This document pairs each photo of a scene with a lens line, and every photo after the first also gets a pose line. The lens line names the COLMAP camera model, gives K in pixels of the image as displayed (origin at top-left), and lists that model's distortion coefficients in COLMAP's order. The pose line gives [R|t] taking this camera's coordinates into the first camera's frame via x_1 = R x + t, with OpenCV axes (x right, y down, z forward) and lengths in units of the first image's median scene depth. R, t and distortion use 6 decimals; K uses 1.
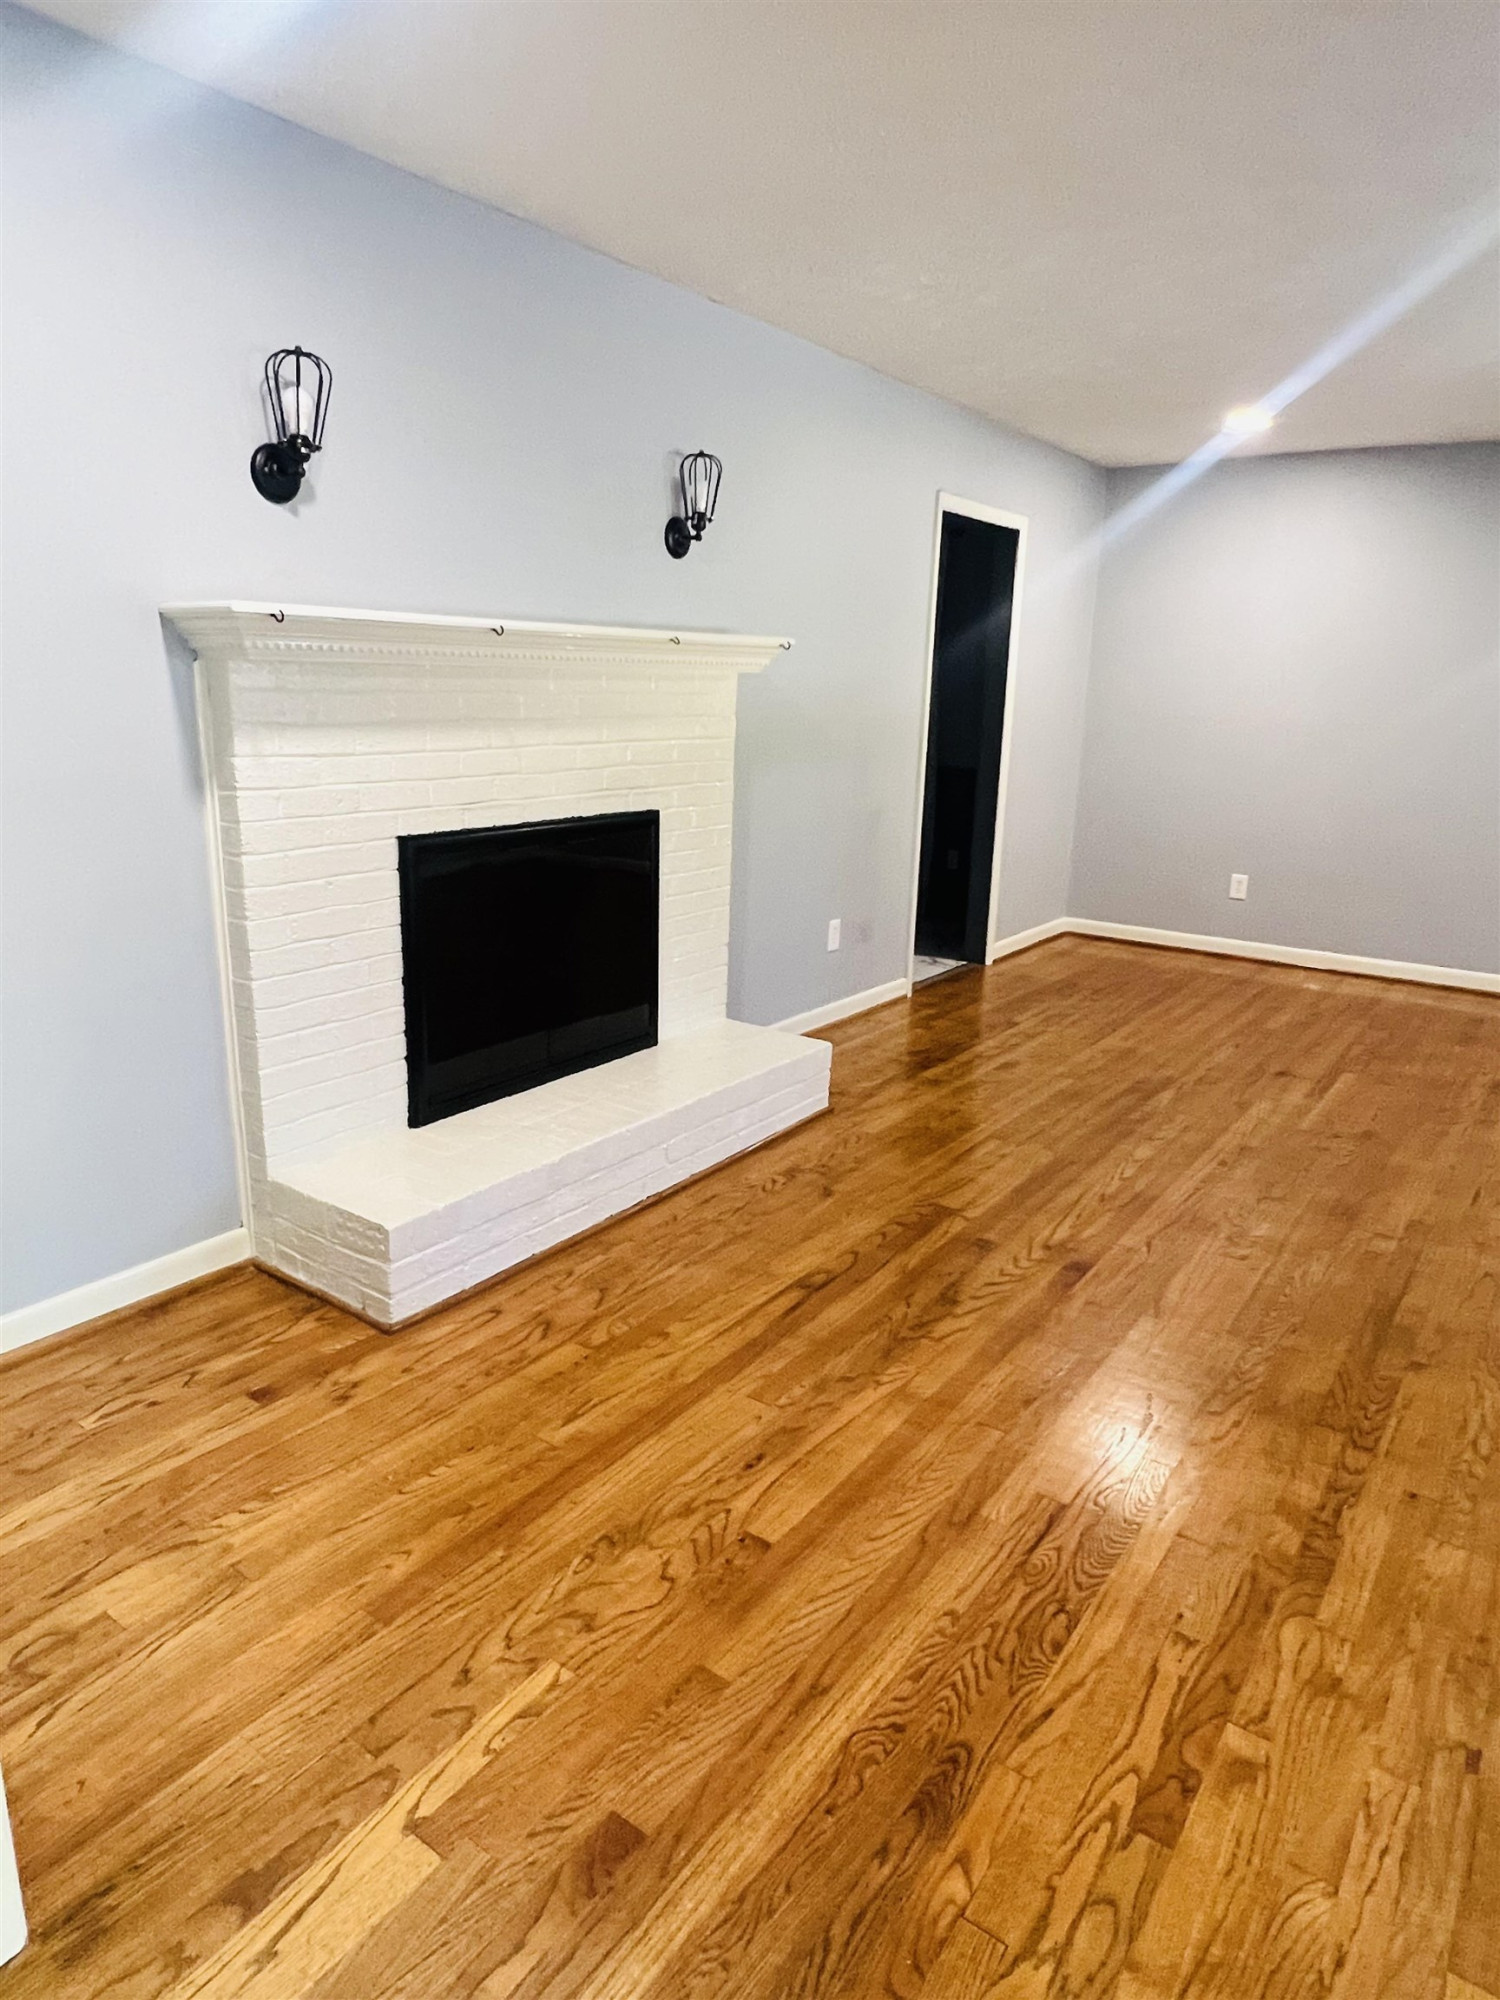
lens RADIAL K [[1150.7, 0, 750.0], [0, 1150.7, 1000.0], [0, 0, 1]] dist [0.001181, 0.000997]
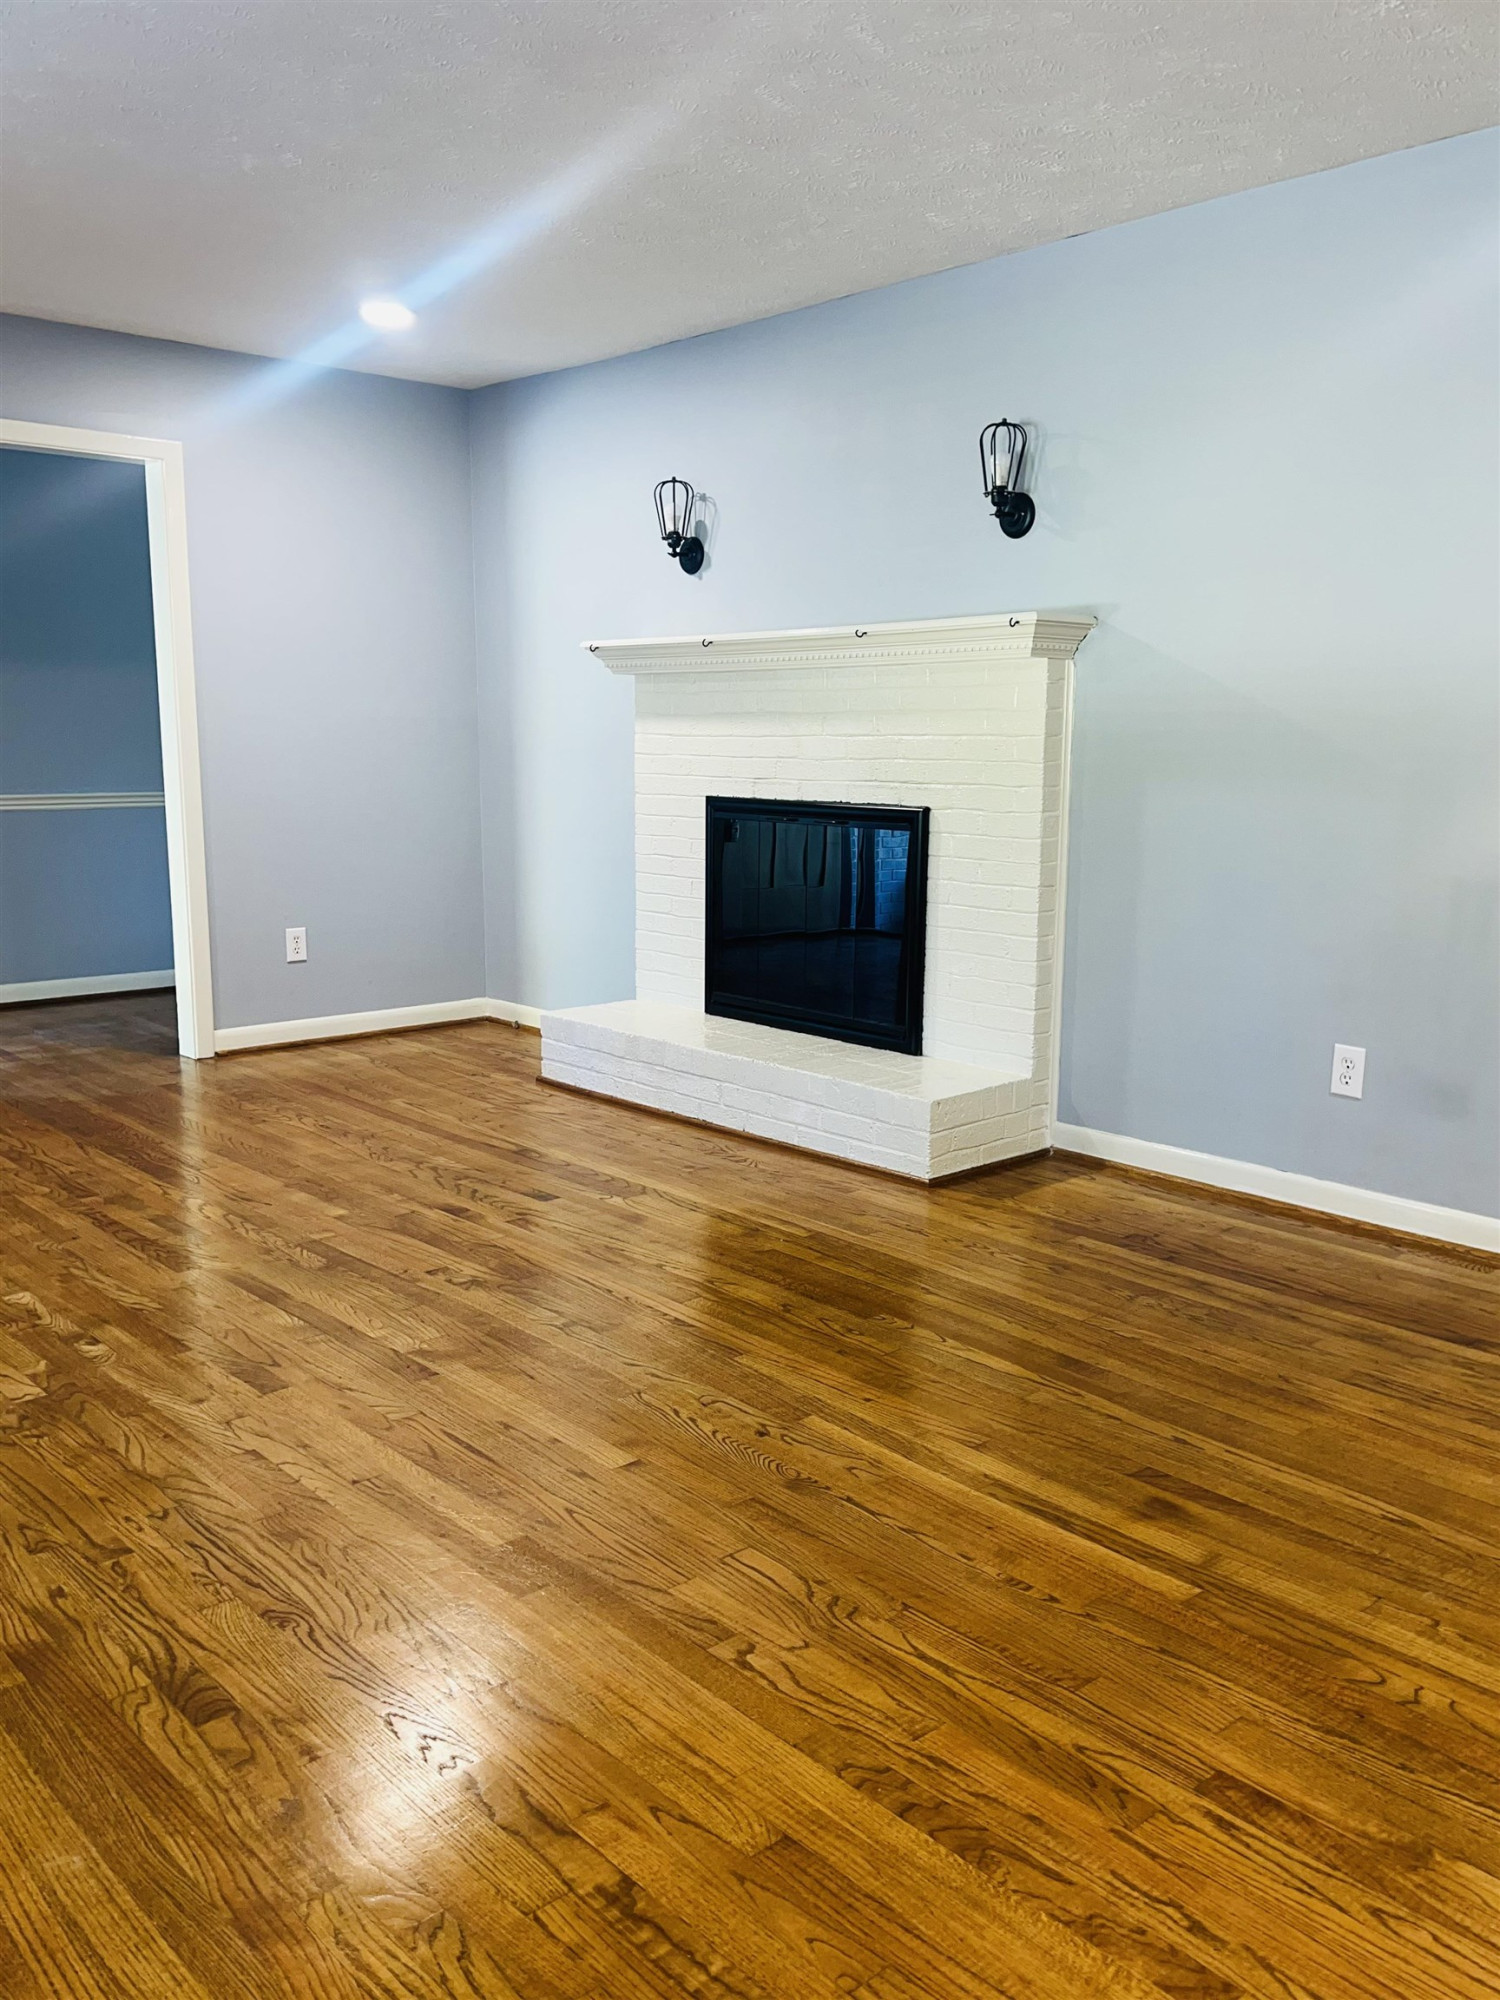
lens RADIAL K [[1488.3, 0, 738.8], [0, 1488.3, 1011.2], [0, 0, 1]] dist [0.088936, -0.113240]
pose [[-0.138150, 0.166386, -0.976335, 1.130324], [-0.269605, 0.942243, 0.198725, -0.199774], [0.953010, 0.290678, -0.085313, 0.956228]]
